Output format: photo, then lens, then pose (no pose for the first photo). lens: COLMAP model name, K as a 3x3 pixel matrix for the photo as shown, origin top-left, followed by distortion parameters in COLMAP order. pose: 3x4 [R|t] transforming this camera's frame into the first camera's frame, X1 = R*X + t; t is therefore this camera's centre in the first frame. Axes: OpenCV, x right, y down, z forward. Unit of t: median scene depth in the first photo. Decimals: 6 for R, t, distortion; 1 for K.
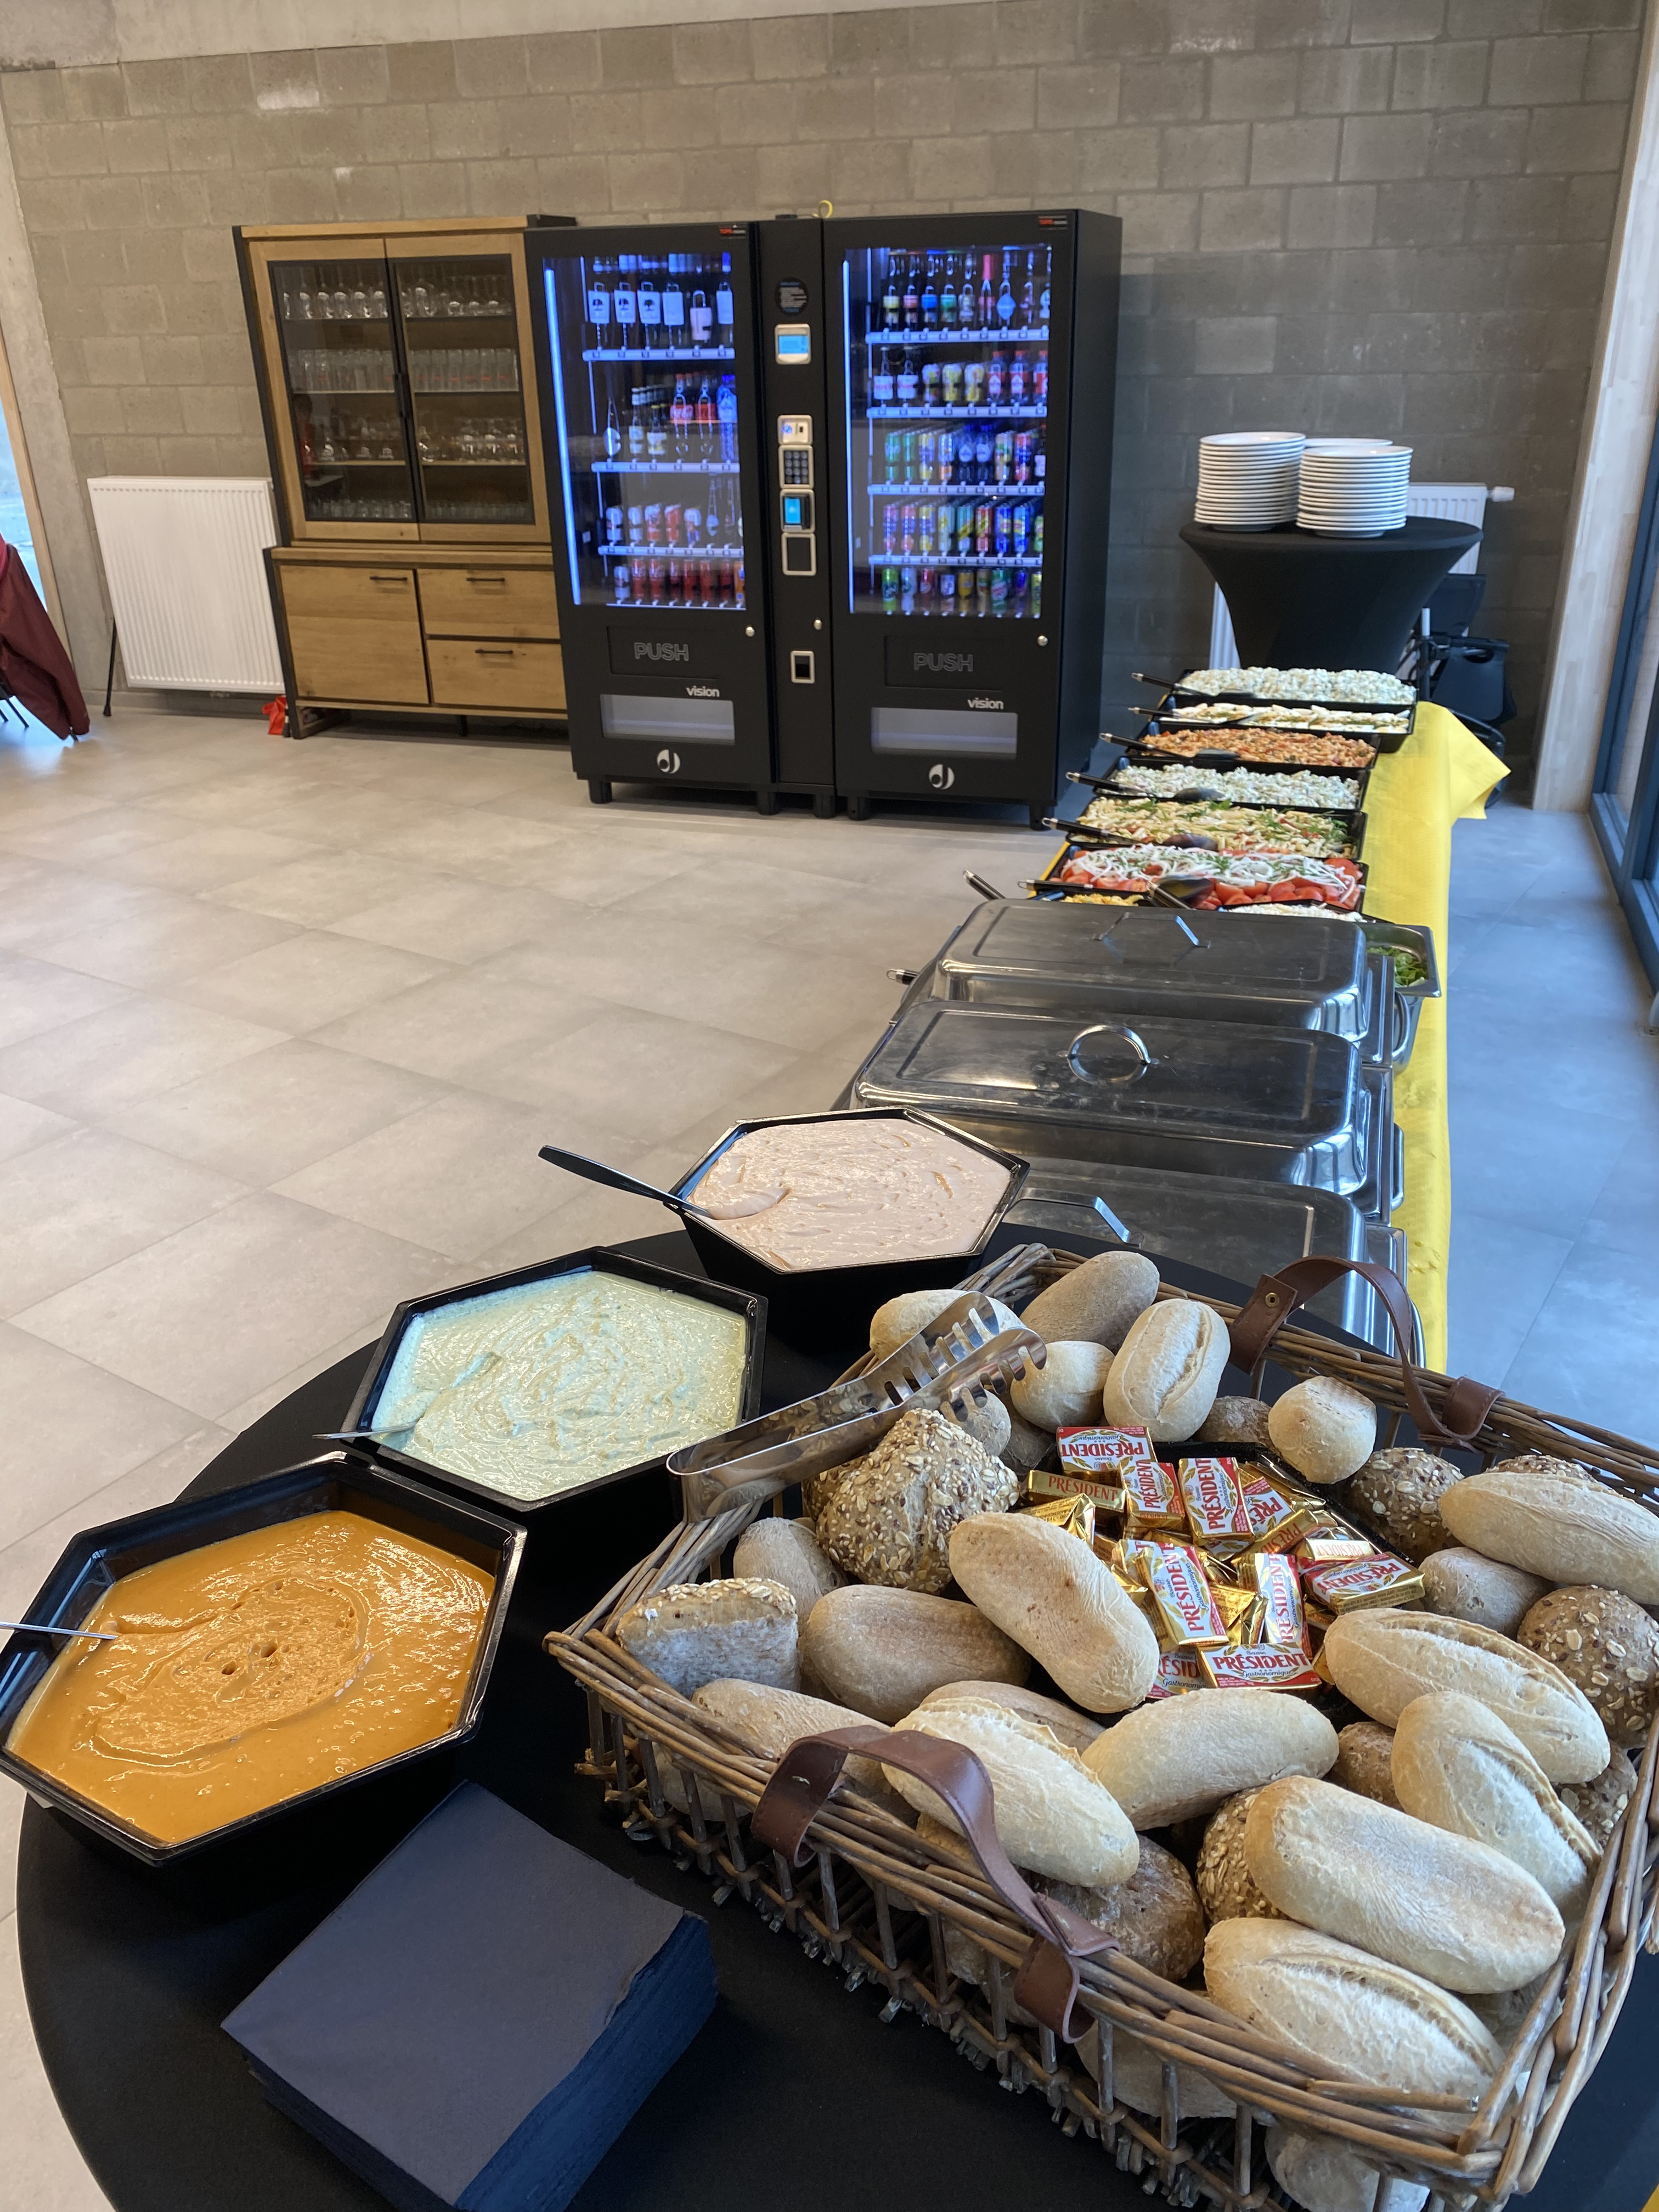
lens RADIAL K [[1669.8, 0, 839.2], [0, 1669.8, 1107.6], [0, 0, 1]] dist [0.003686, 0.001648]
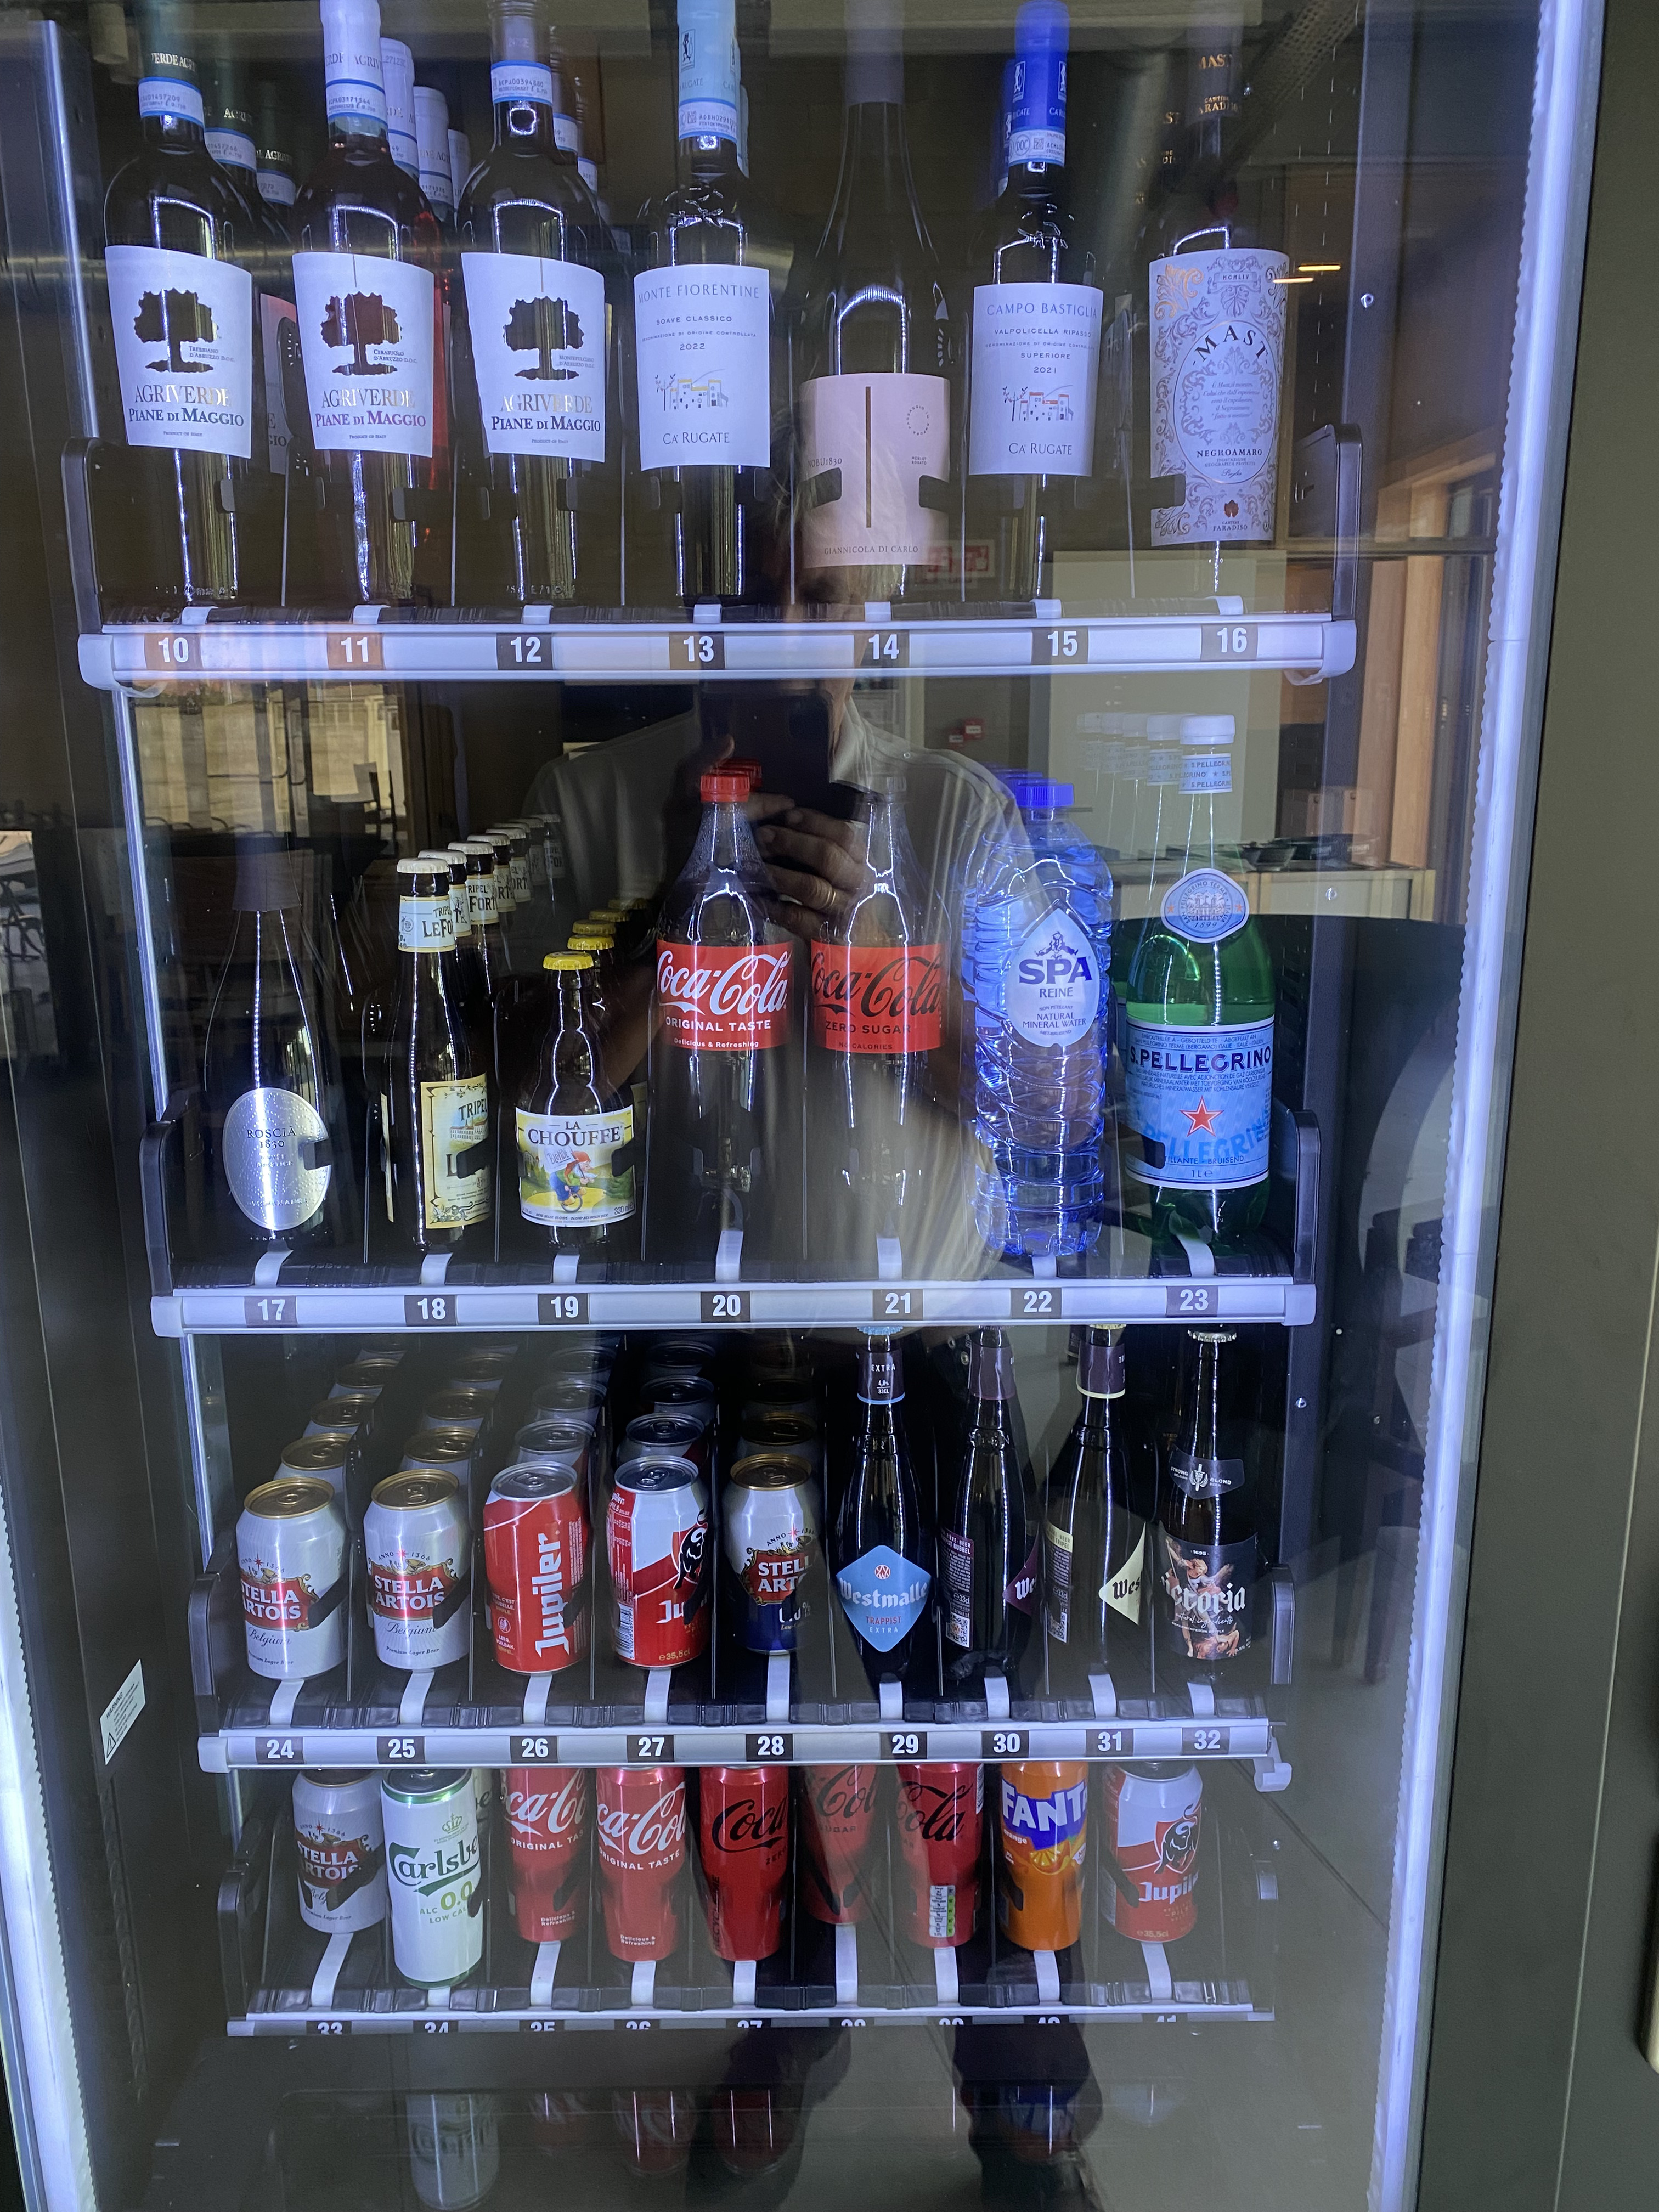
lens RADIAL K [[1669.8, 0, 824.4], [0, 1669.8, 1103.3], [0, 0, 1]] dist [0.003686, 0.001648]
pose [[0.957260, -0.059870, 0.282963, -0.134655], [0.122062, 0.970573, -0.207580, -0.373918], [-0.262209, 0.233247, 0.936399, 0.857178]]
